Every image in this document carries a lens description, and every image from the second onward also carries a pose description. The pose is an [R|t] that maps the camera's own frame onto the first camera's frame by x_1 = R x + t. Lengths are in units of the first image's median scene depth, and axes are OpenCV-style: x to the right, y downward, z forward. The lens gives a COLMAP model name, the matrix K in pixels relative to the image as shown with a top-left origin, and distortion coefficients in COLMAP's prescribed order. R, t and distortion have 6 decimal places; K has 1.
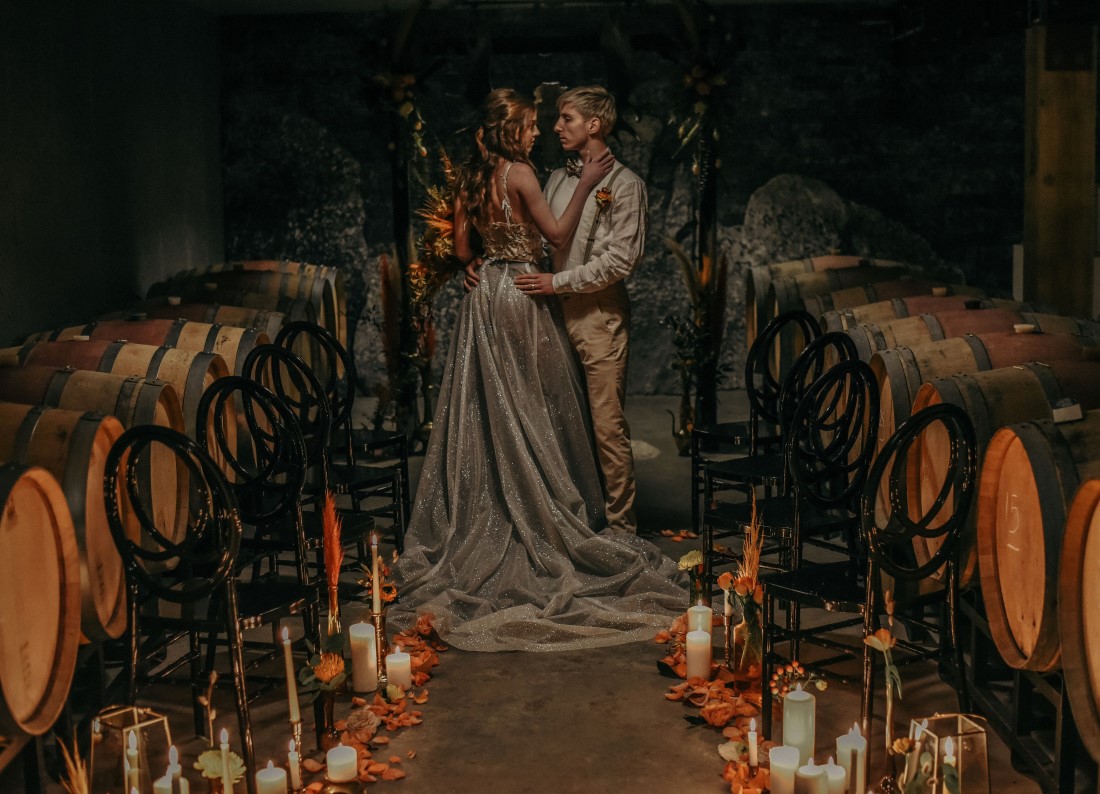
lens RADIAL K [[1772.7, 0, 550.0], [0, 1772.7, 397.0], [0, 0, 1]] dist [-0.166923, -0.007783]
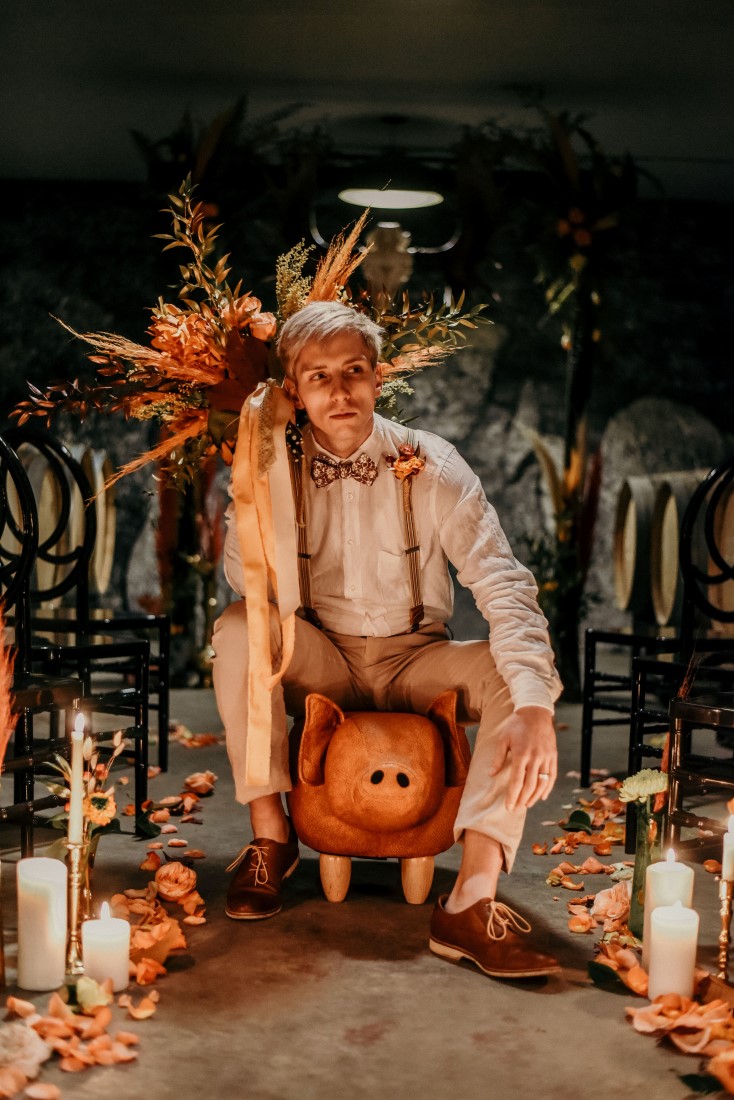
lens RADIAL K [[1600.6, 0, 342.1], [0, 1600.6, 550.8], [0, 0, 1]] dist [-0.105448, -0.084779]
pose [[0.998448, 0.055678, 0.001001, -0.011007], [-0.055182, 0.991650, -0.116559, 0.043225], [-0.007483, 0.116323, 0.993183, 0.254804]]
